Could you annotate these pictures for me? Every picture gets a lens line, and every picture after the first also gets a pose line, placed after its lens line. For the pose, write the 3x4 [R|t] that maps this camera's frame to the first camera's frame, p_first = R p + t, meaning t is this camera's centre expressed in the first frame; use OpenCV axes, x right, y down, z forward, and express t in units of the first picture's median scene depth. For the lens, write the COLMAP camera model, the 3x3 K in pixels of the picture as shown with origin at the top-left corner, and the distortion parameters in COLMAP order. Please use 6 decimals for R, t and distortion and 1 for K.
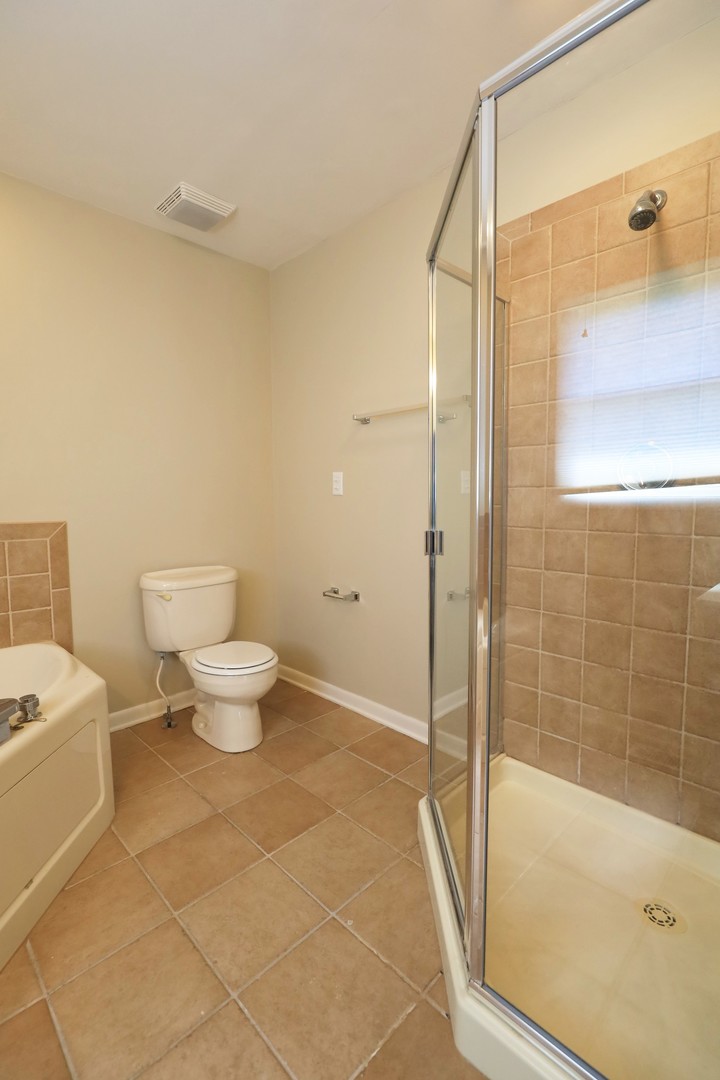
lens RADIAL K [[487.9, 0, 358.9], [0, 487.9, 534.9], [0, 0, 1]] dist [0.002976, 0.000650]
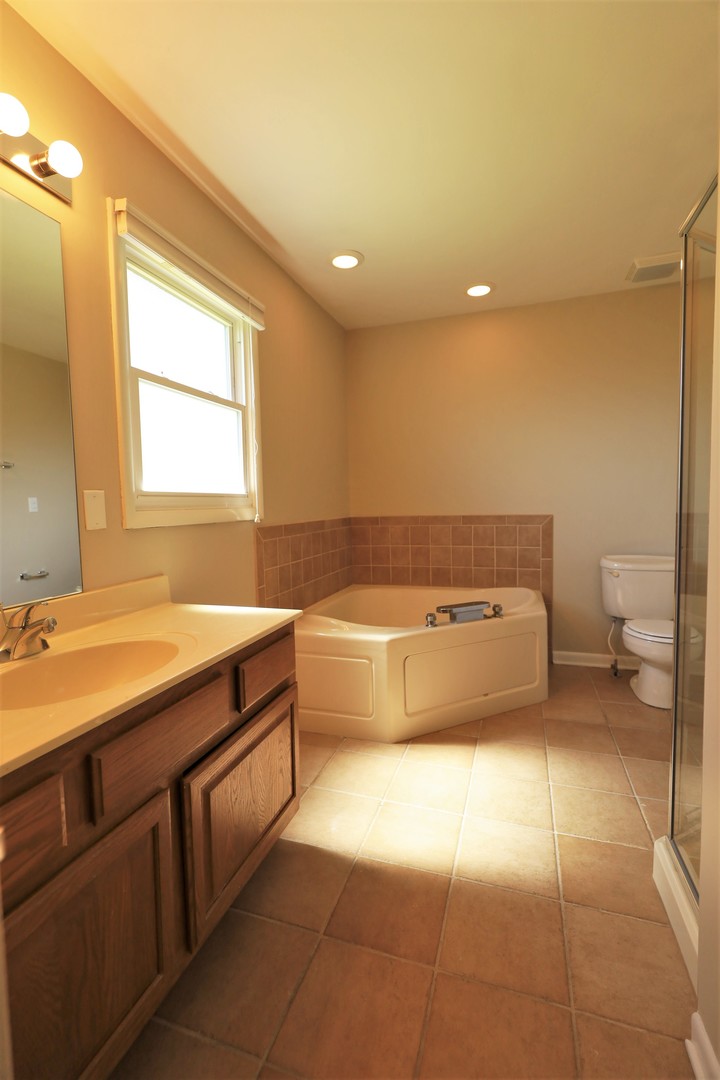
lens RADIAL K [[487.9, 0, 358.9], [0, 487.9, 534.9], [0, 0, 1]] dist [0.002976, 0.000650]
pose [[0.448869, 0.050406, -0.892175, 0.489149], [-0.054830, 0.998080, 0.028803, 0.024718], [0.891914, 0.035989, 0.450771, -0.218546]]
